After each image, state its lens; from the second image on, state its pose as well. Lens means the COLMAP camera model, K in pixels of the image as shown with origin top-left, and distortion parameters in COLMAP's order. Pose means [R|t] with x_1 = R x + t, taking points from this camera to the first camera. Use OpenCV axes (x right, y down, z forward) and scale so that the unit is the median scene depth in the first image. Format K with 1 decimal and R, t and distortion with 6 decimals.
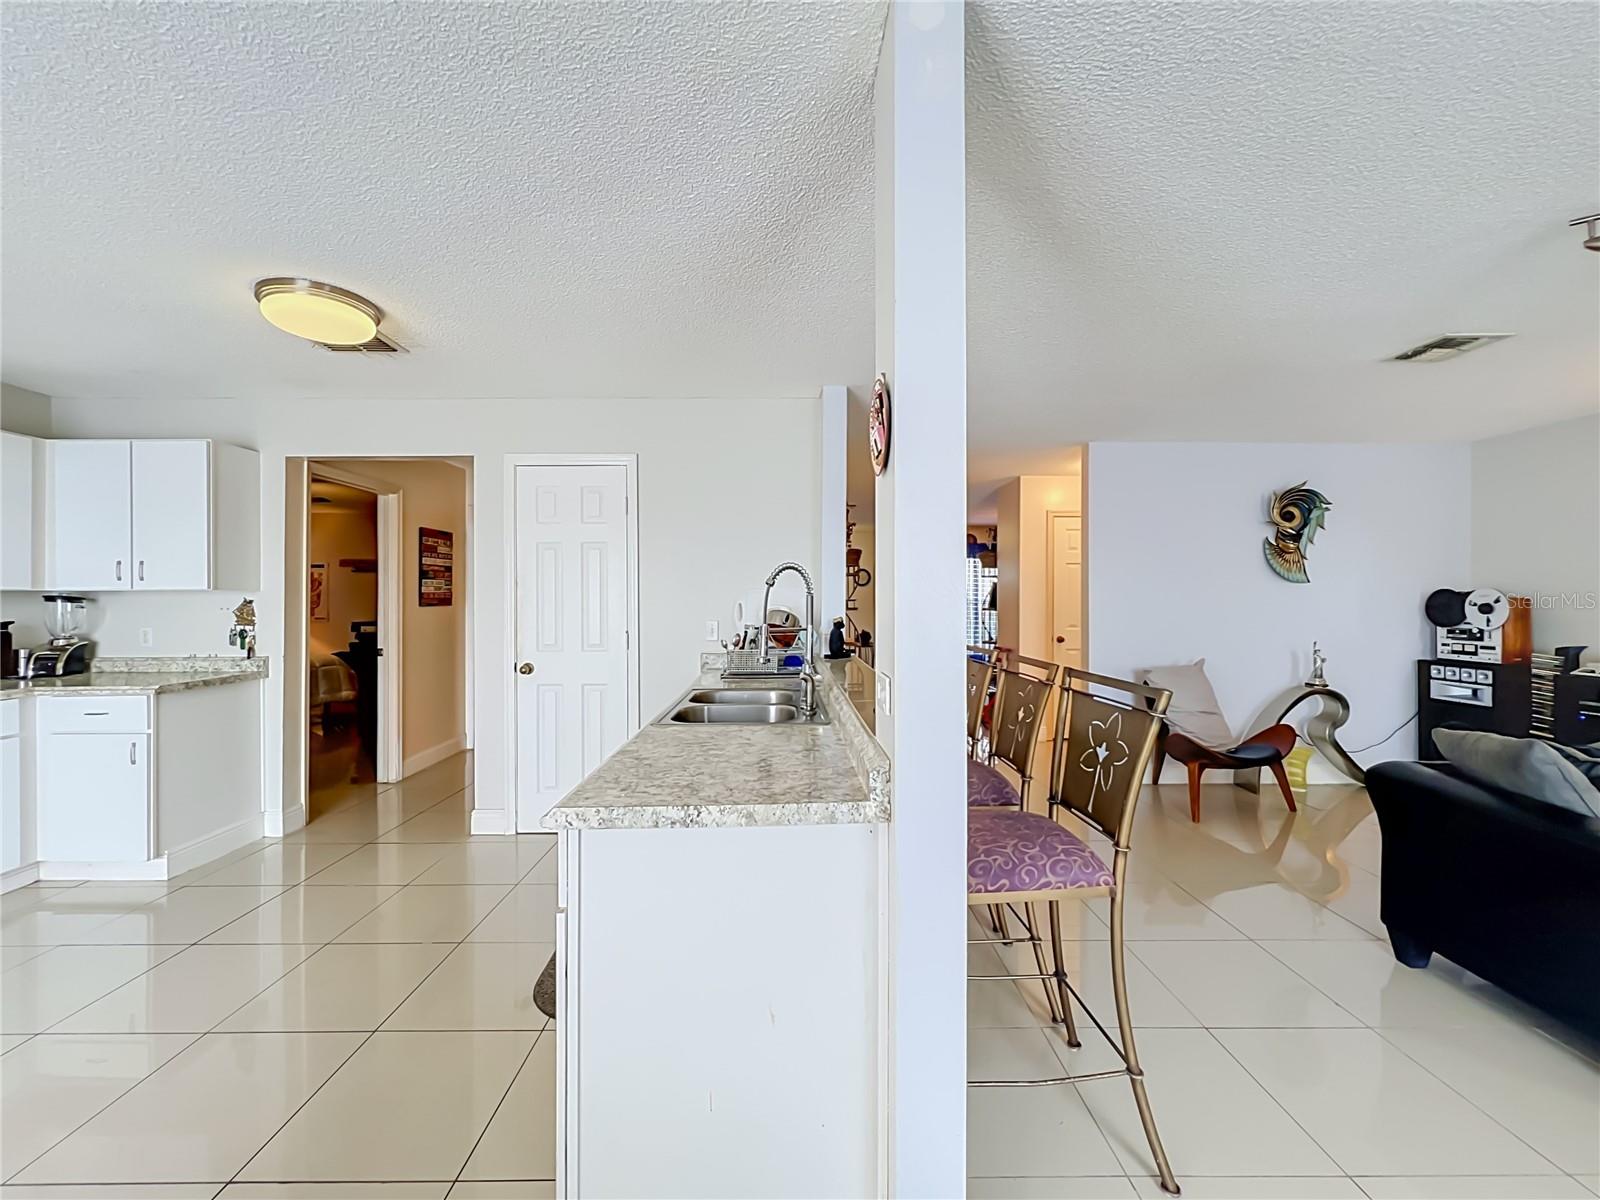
lens RADIAL K [[649.1, 0, 799.5], [0, 649.1, 594.2], [0, 0, 1]] dist [-0.002321, 0.000133]
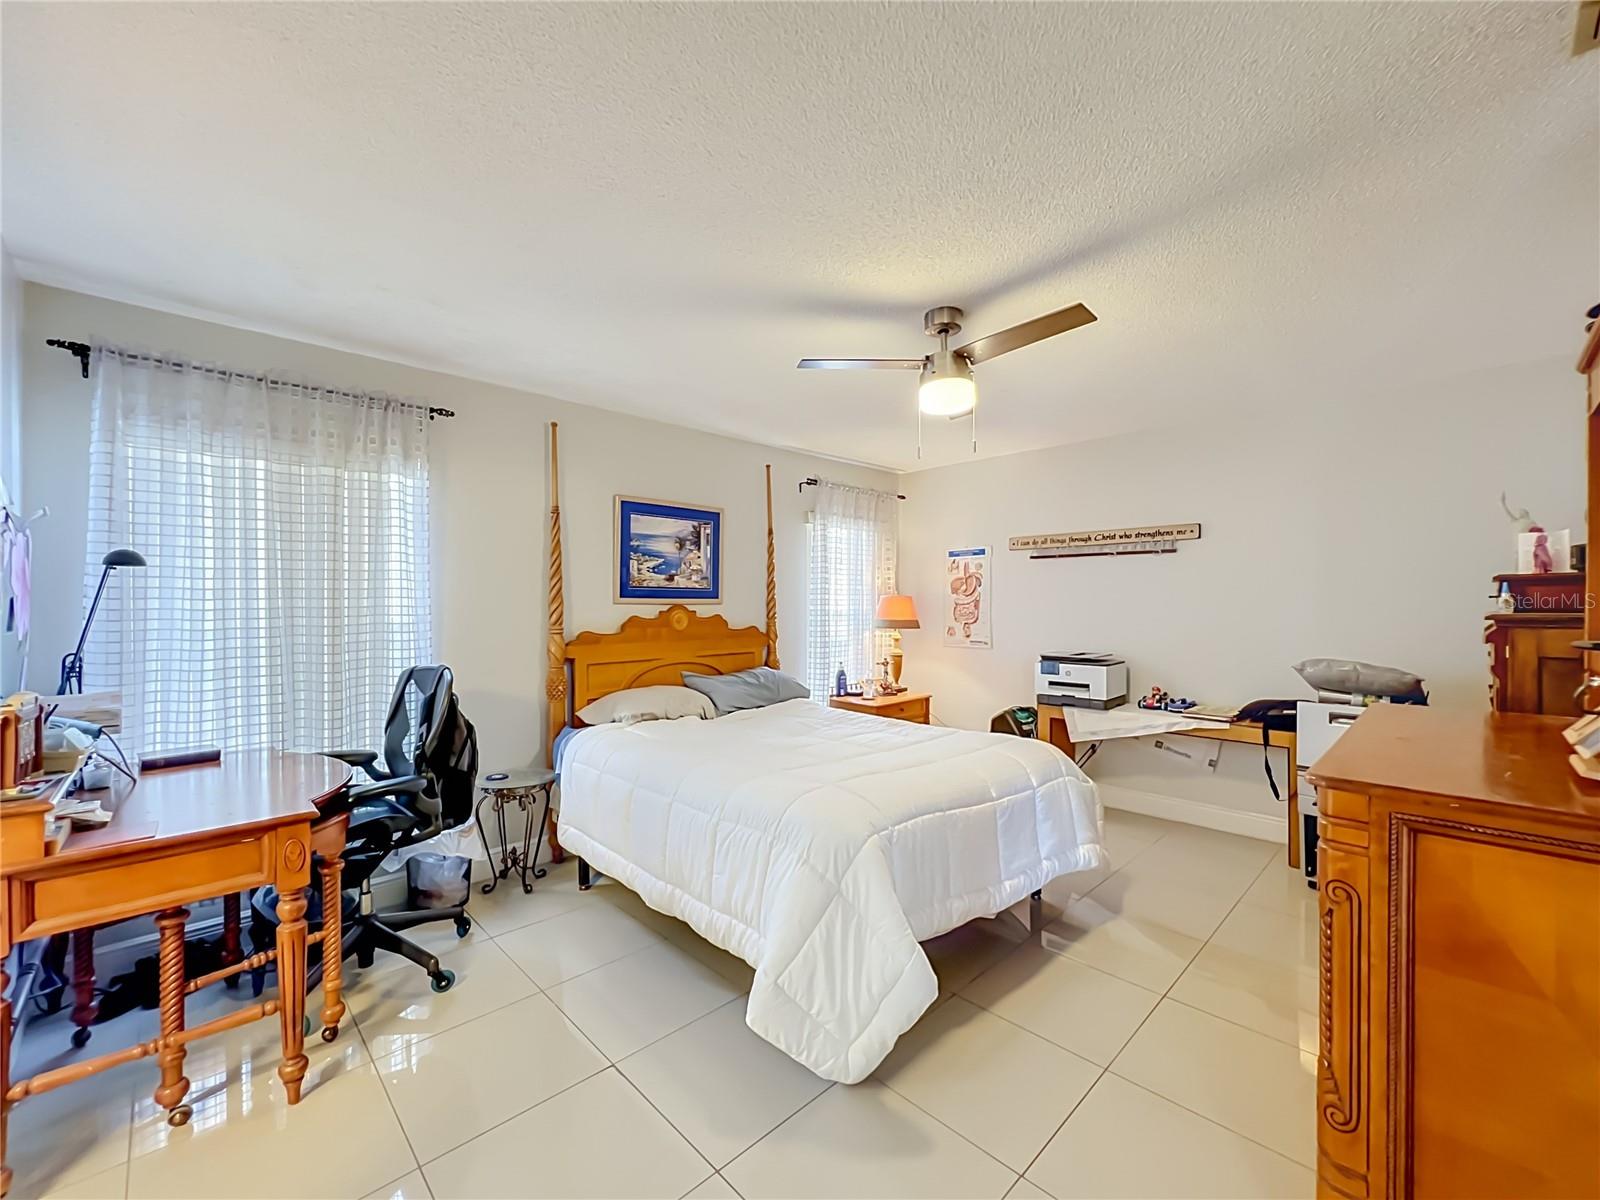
lens RADIAL K [[649.1, 0, 798.5], [0, 649.1, 603.1], [0, 0, 1]] dist [-0.002321, 0.000133]
pose [[0.687105, 0.000450, -0.726558, -0.431604], [0.000280, 1.000000, 0.000884, 0.001618], [0.726558, -0.000811, 0.687104, 0.488875]]
